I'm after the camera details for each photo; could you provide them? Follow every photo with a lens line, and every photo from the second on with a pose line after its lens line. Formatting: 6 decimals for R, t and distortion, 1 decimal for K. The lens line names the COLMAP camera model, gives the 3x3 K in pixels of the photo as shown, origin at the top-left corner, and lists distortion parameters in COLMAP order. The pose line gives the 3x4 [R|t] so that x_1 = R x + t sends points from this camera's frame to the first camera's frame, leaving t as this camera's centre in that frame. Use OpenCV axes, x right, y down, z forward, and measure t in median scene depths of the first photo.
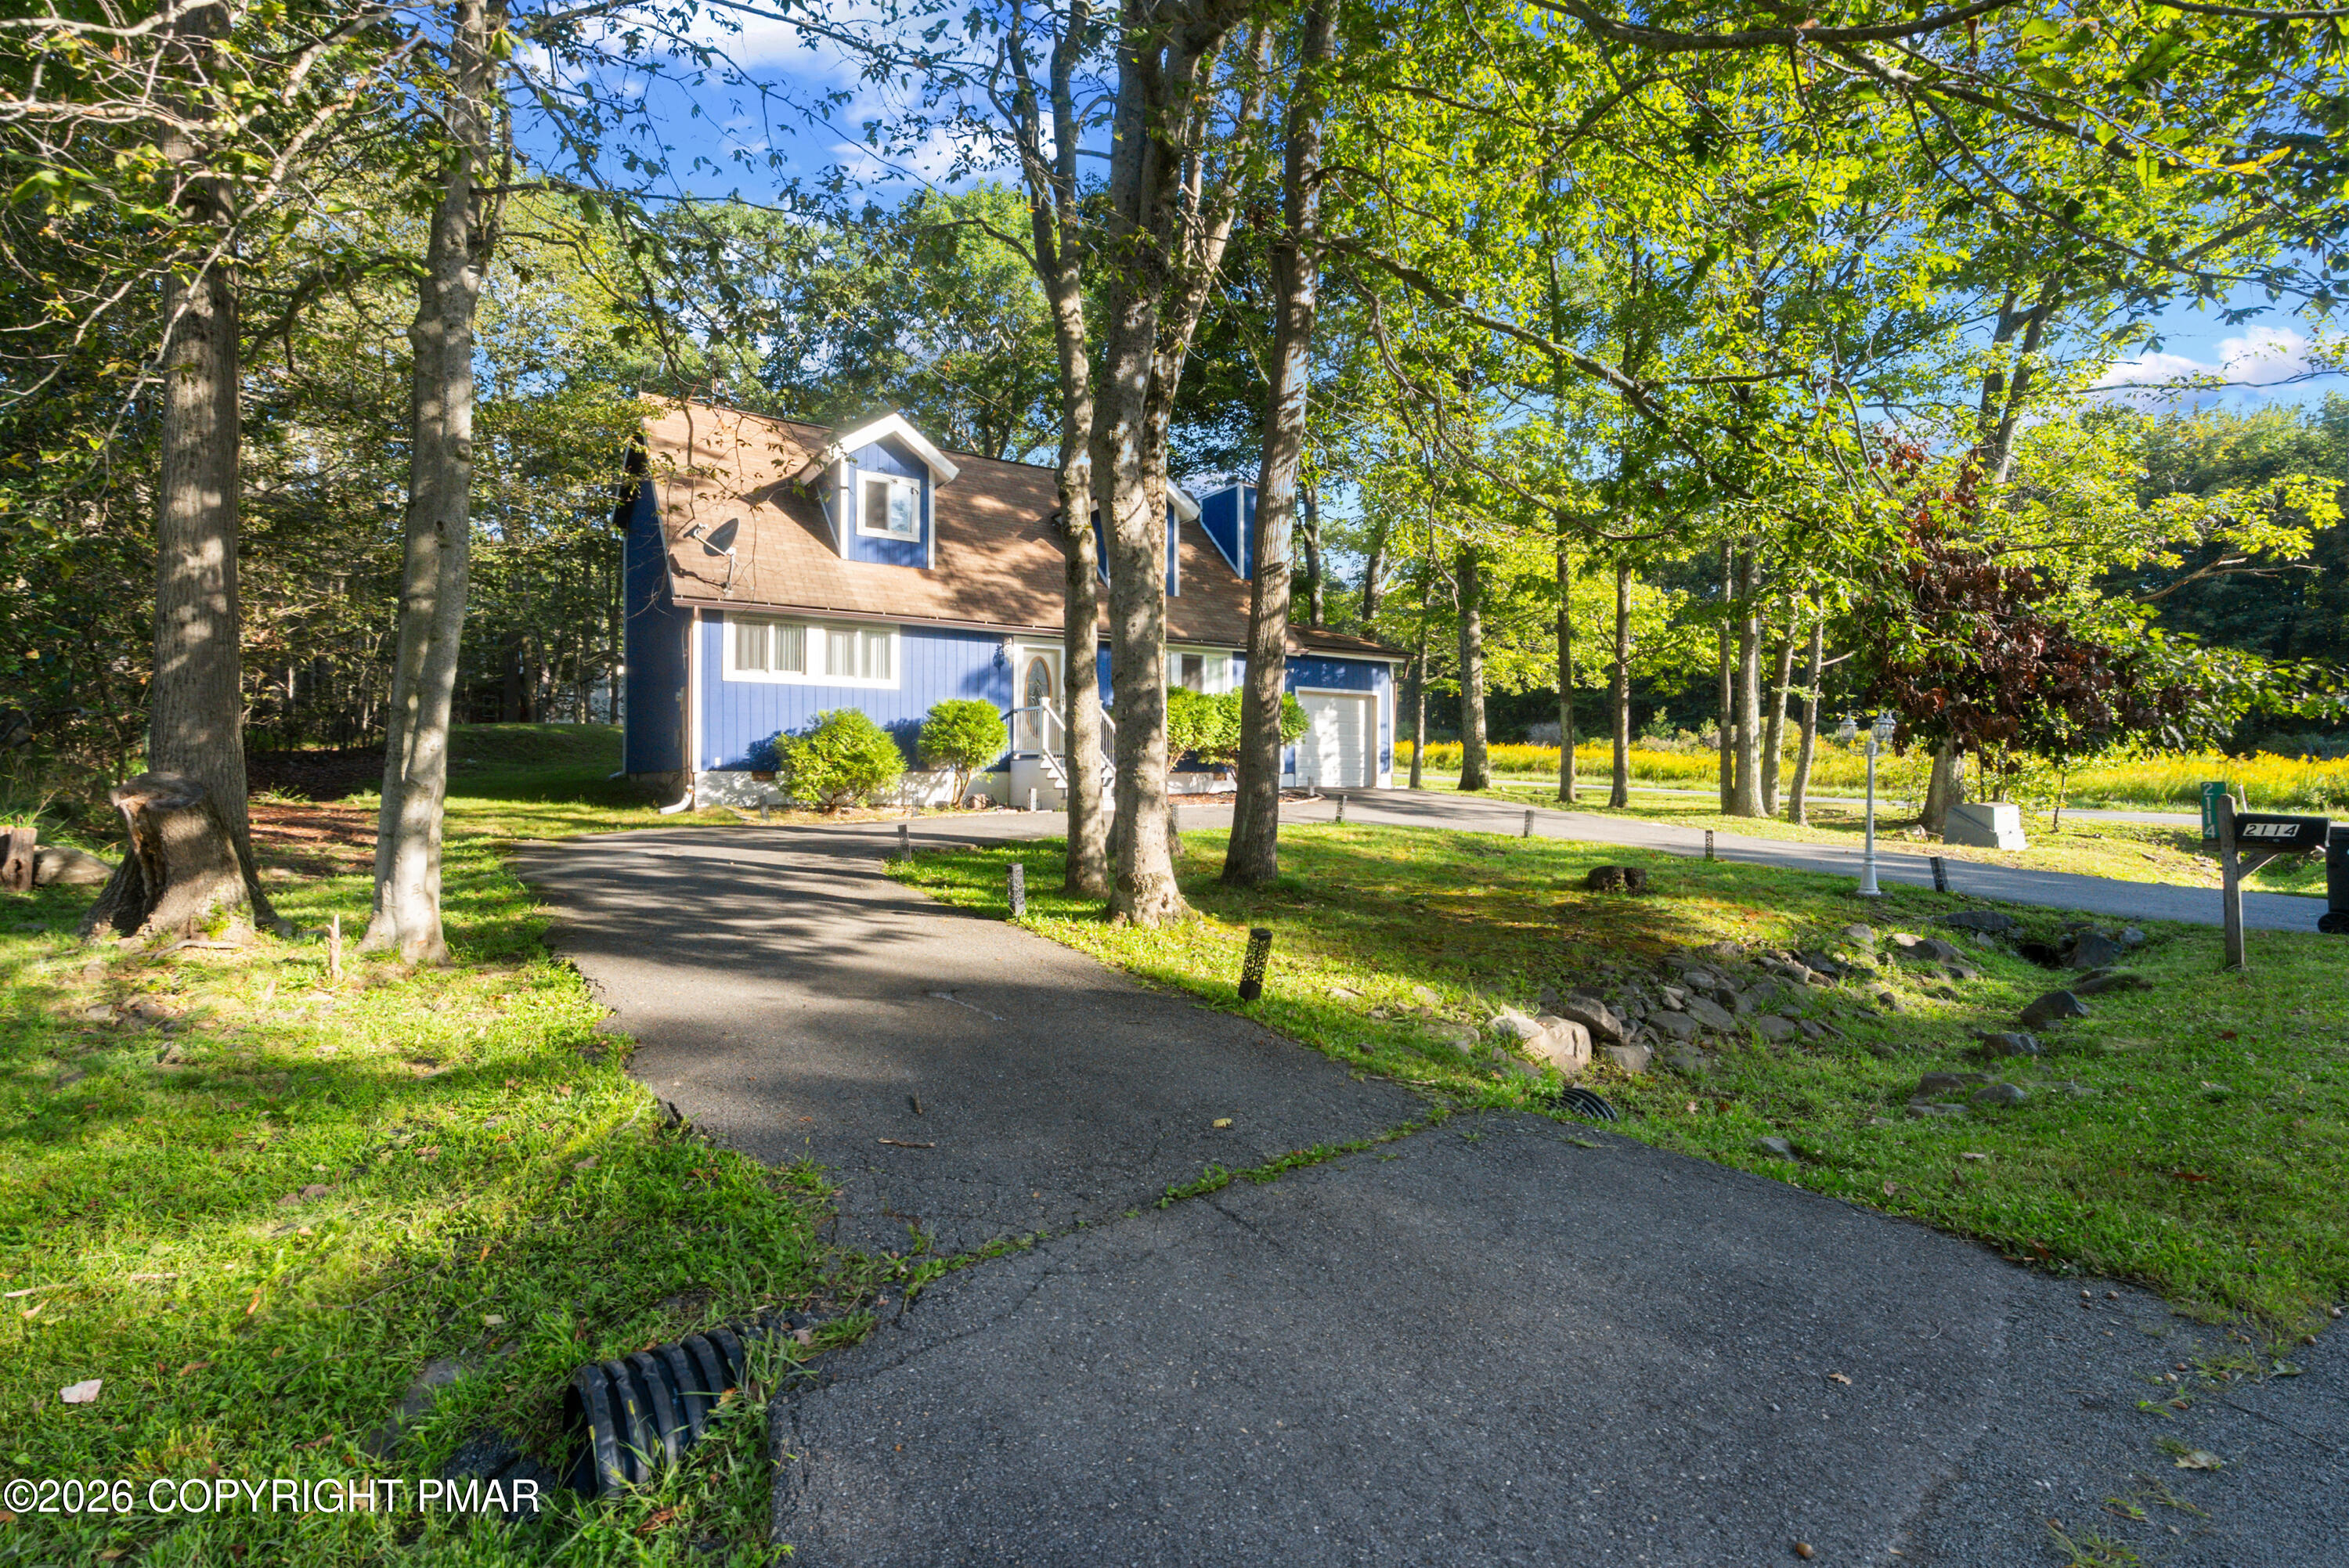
lens RADIAL K [[1082.4, 0, 1224.2], [0, 1082.4, 830.6], [0, 0, 1]] dist [-0.005170, 0.000276]
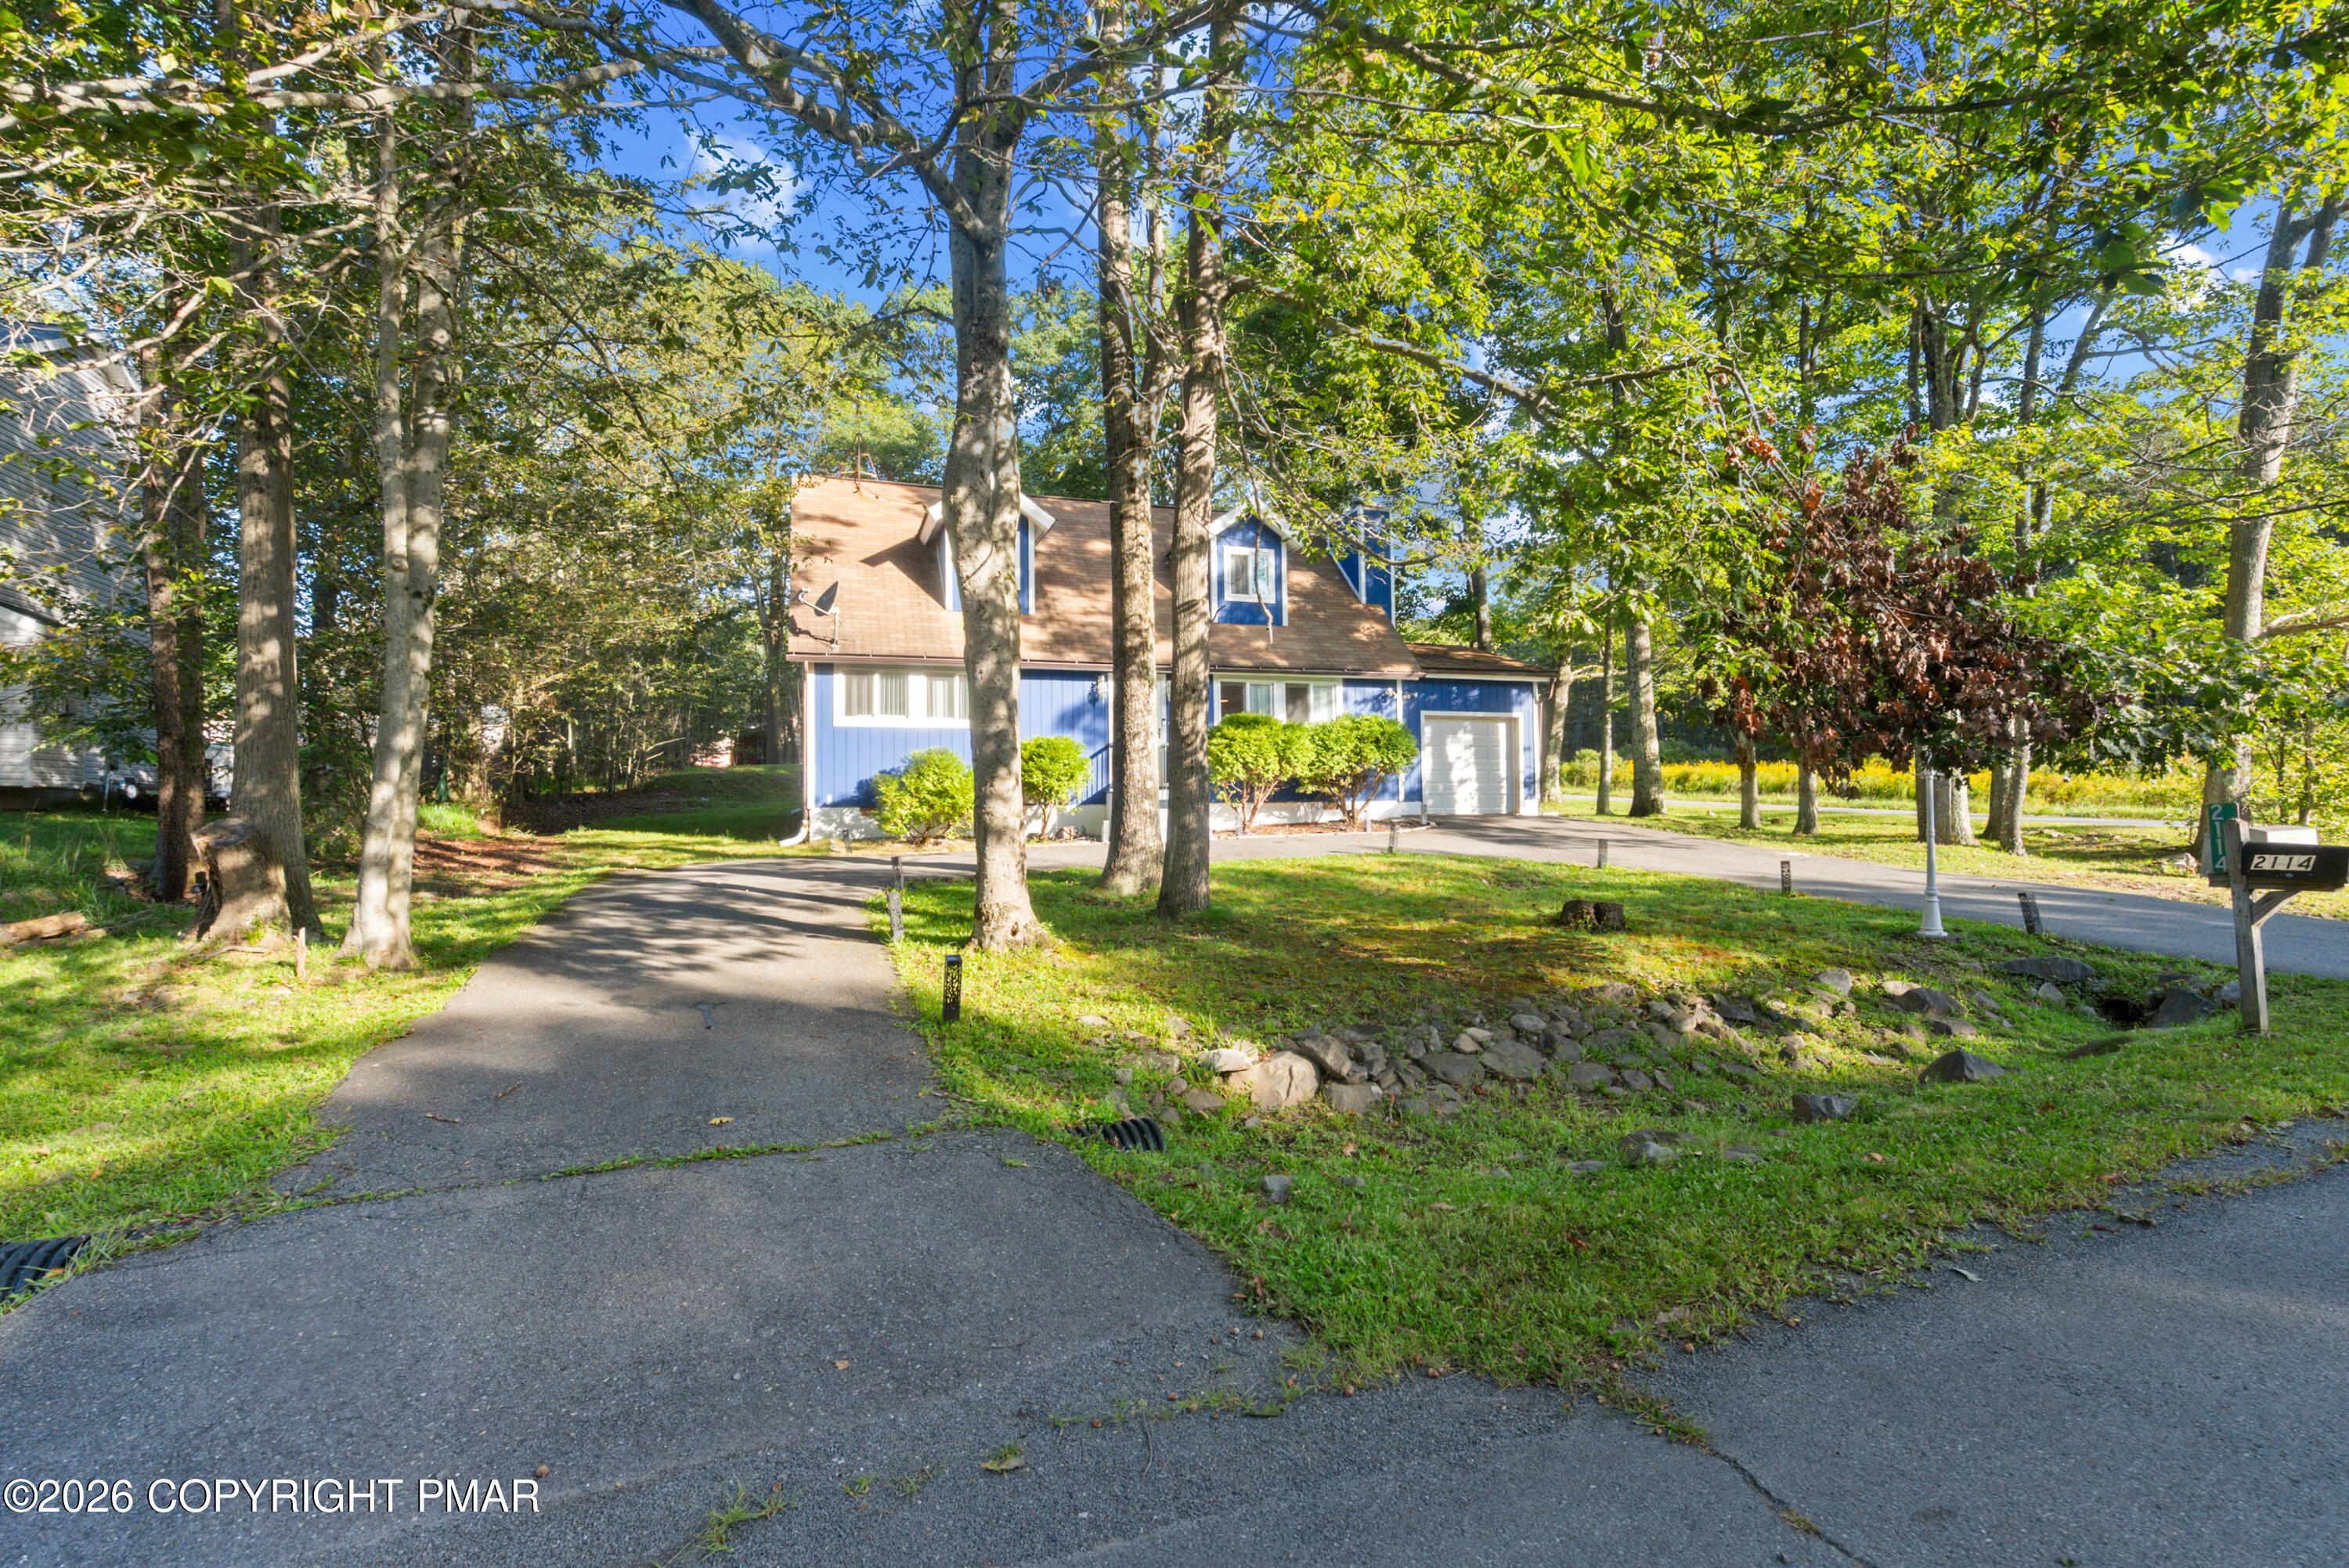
lens RADIAL K [[1118.8, 0, 1243.5], [0, 1118.8, 828.8], [0, 0, 1]] dist [-0.002118, -0.000451]
pose [[0.966552, -0.007032, -0.256373, 0.223798], [0.000132, 0.999637, -0.026924, -0.001732], [0.256470, 0.025989, 0.966203, -0.002266]]
